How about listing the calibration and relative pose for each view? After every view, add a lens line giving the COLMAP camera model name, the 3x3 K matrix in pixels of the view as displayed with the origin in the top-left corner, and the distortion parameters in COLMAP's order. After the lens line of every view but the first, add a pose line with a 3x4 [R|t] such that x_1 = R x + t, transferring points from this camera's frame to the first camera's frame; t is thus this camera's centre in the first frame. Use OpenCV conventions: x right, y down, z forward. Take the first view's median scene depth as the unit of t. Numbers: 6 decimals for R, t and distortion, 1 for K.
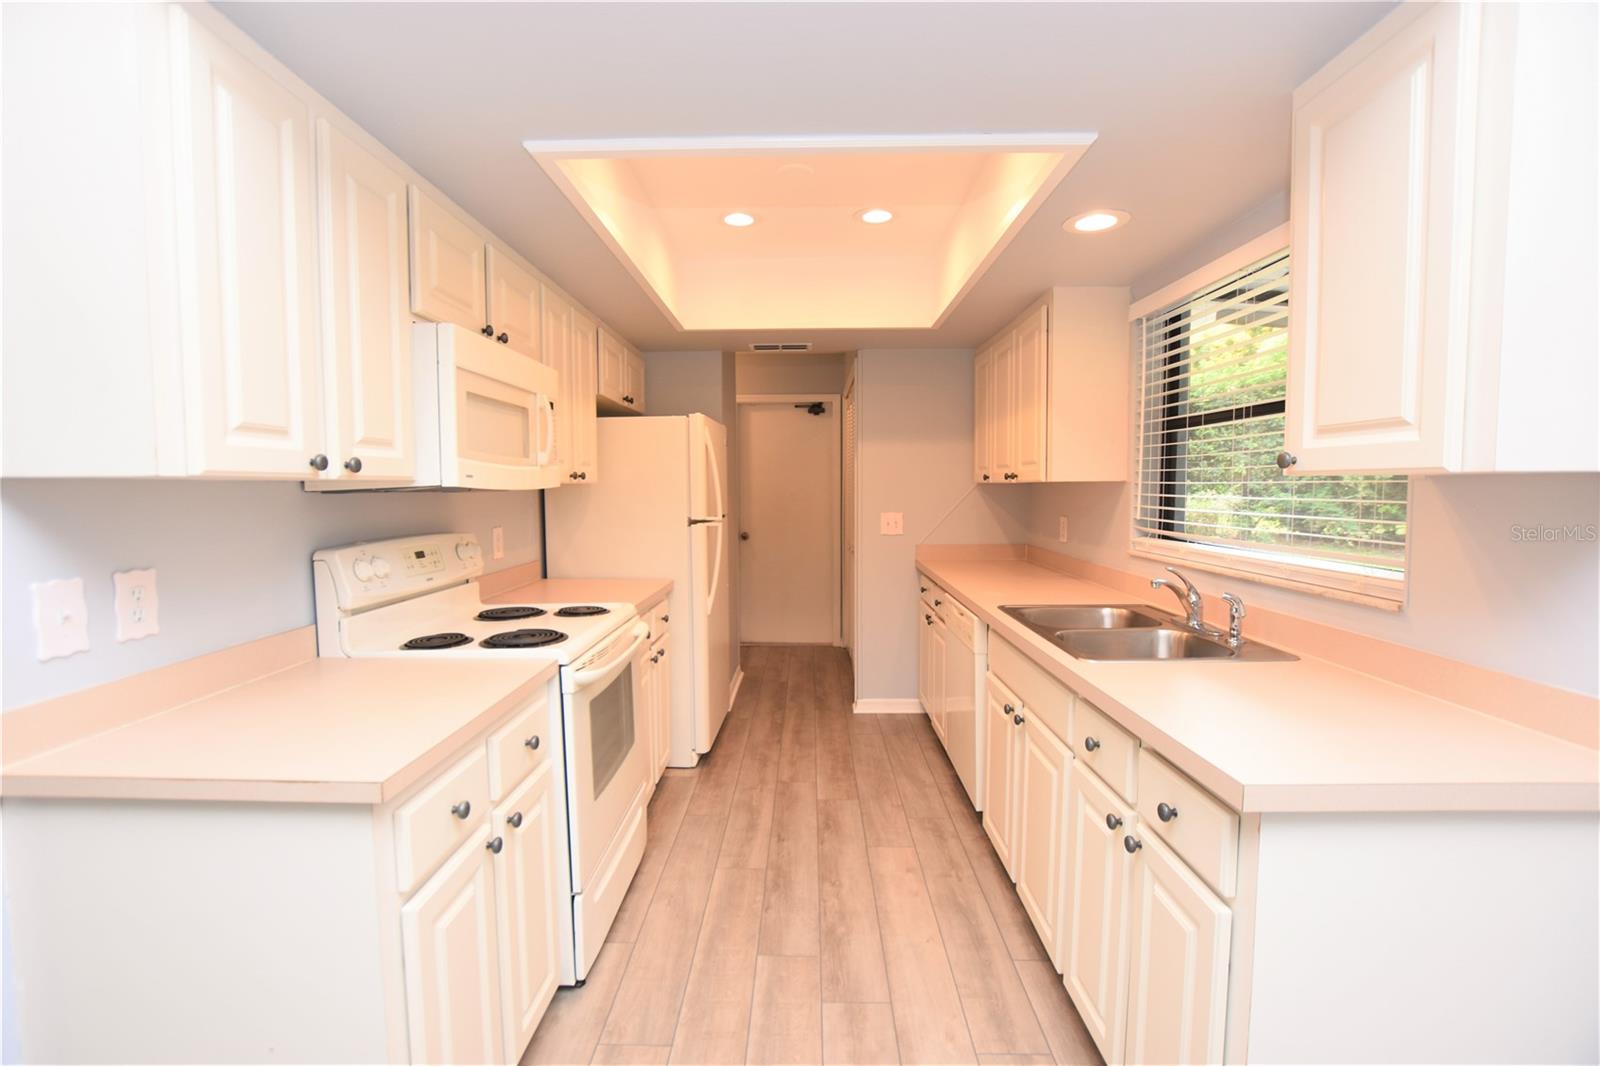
lens RADIAL K [[714.9, 0, 788.6], [0, 714.9, 537.0], [0, 0, 1]] dist [-0.034610, 0.006616]
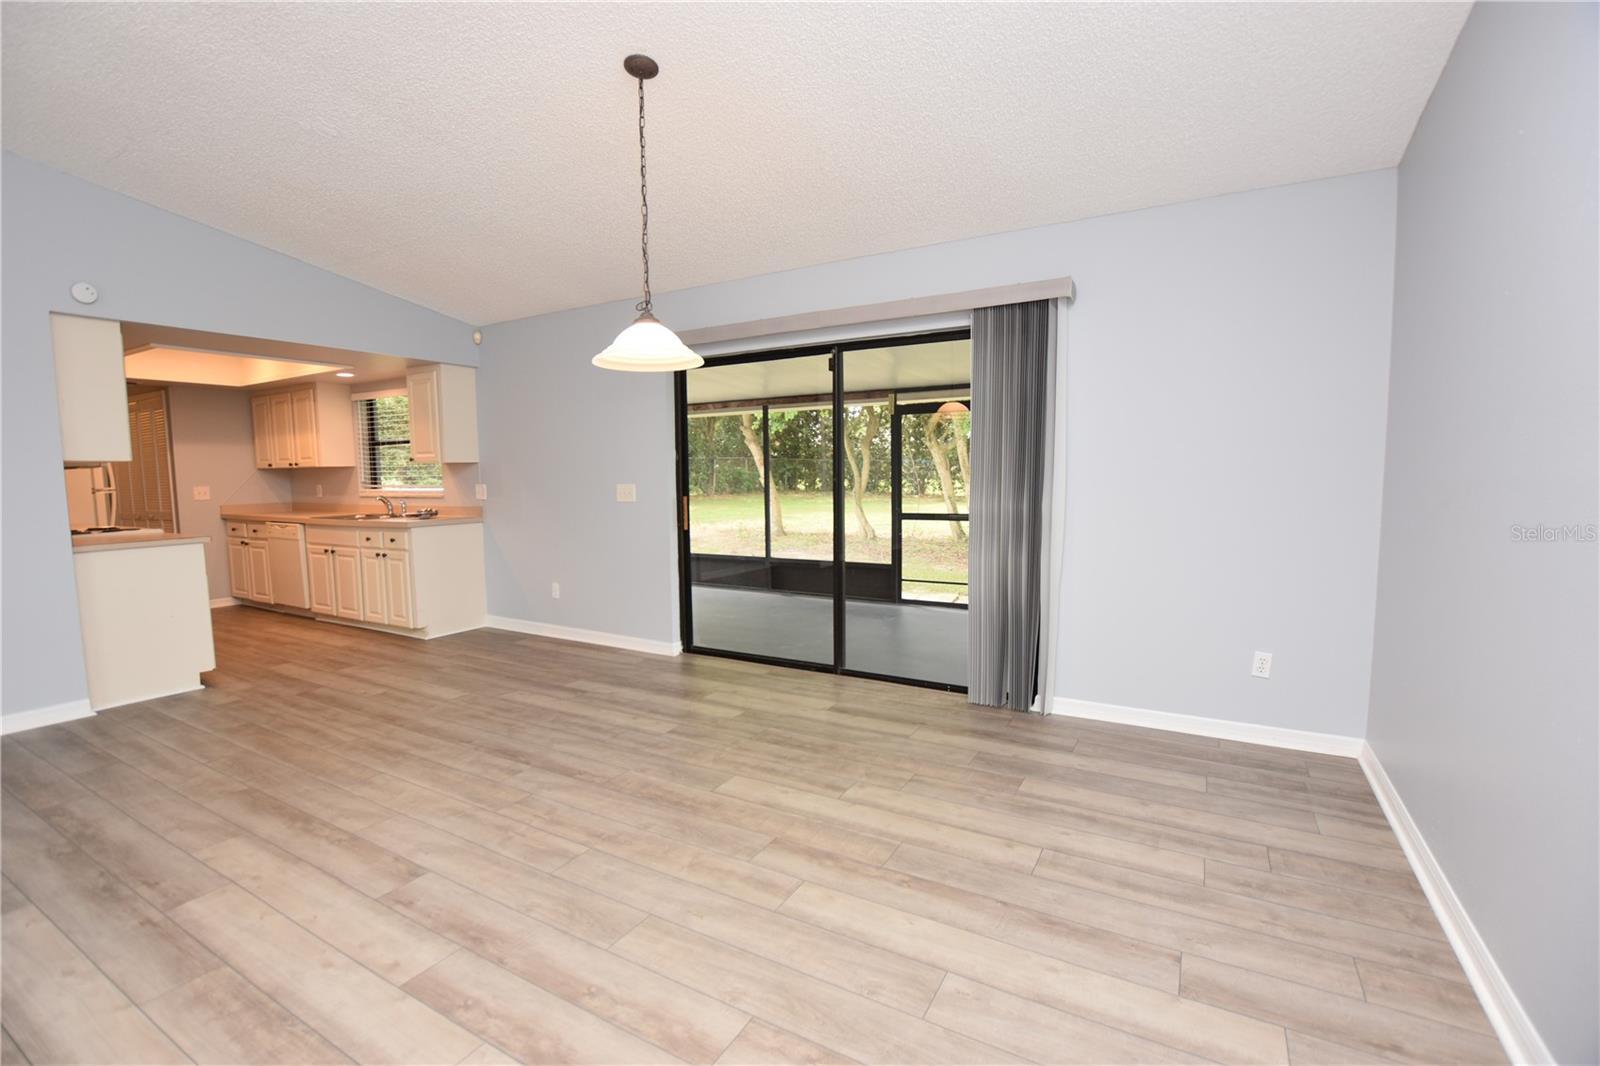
lens RADIAL K [[714.9, 0, 788.6], [0, 714.9, 537.0], [0, 0, 1]] dist [-0.034610, 0.006616]
pose [[0.481612, -0.080082, 0.872718, -0.871520], [0.070793, 0.996117, 0.052338, 0.130993], [-0.873521, 0.036576, 0.485411, -1.358046]]
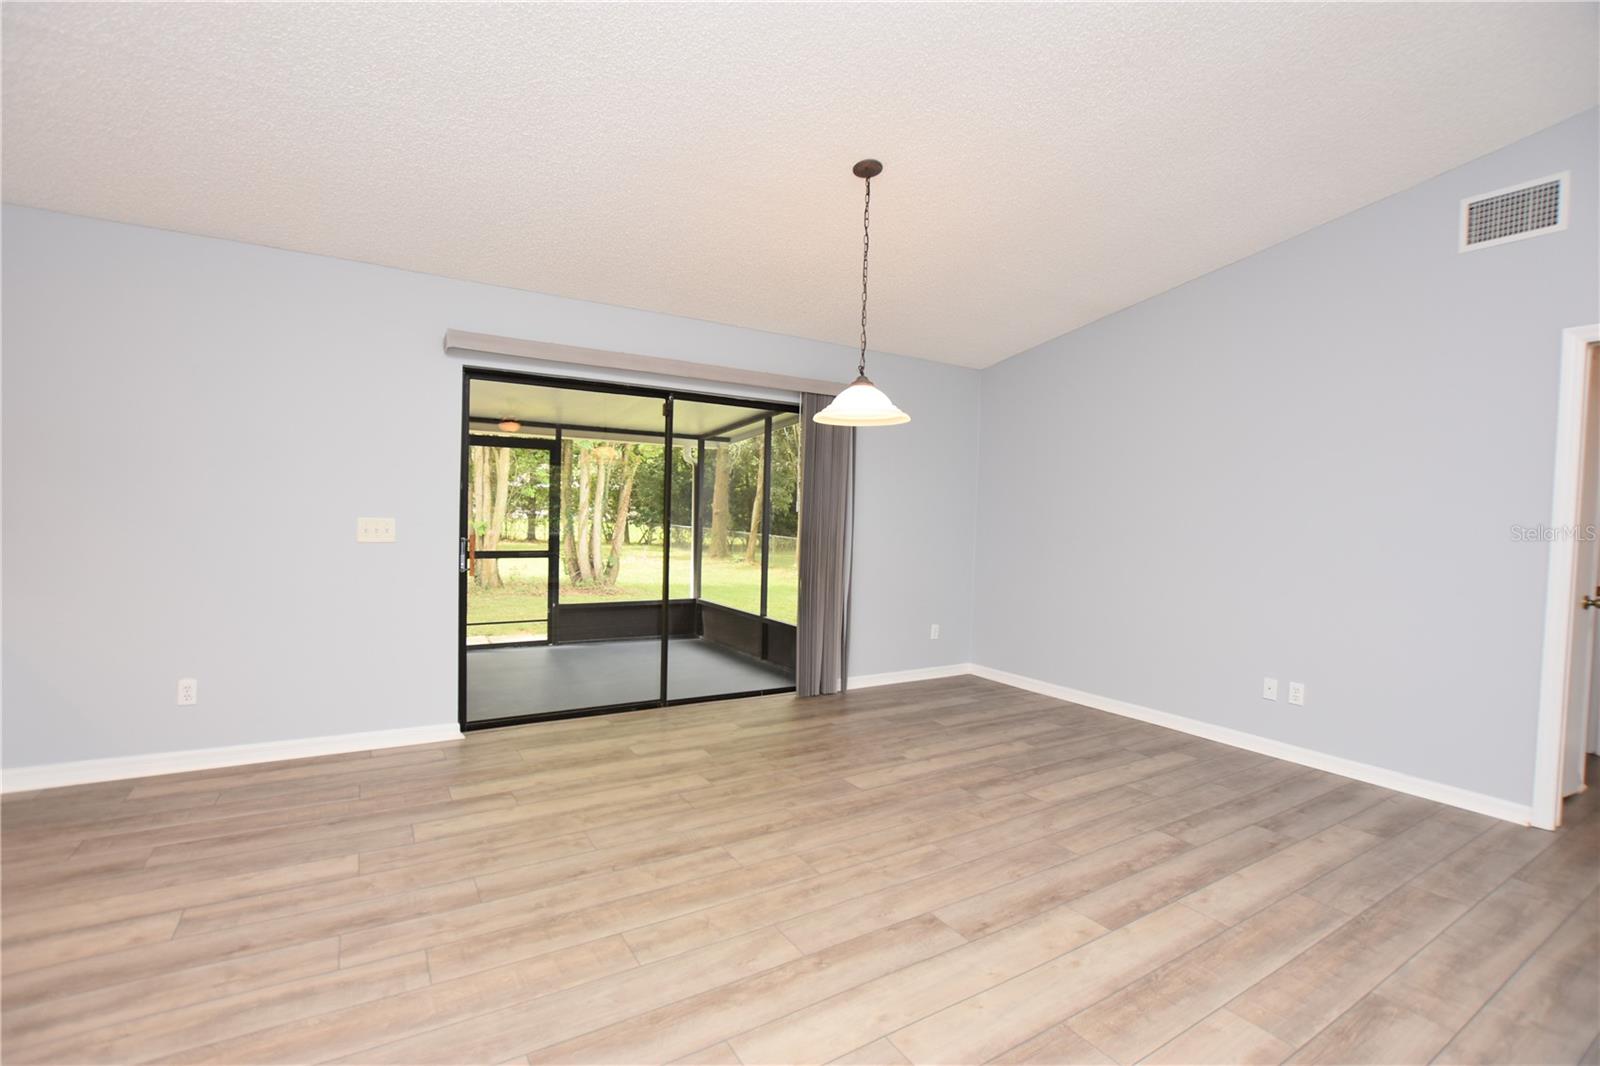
lens RADIAL K [[714.9, 0, 788.6], [0, 714.9, 537.0], [0, 0, 1]] dist [-0.034610, 0.006616]
pose [[-0.541755, -0.036938, 0.839725, -0.963267], [0.035064, 0.997171, 0.066486, 0.045950], [-0.839805, 0.065463, -0.538927, -0.161819]]
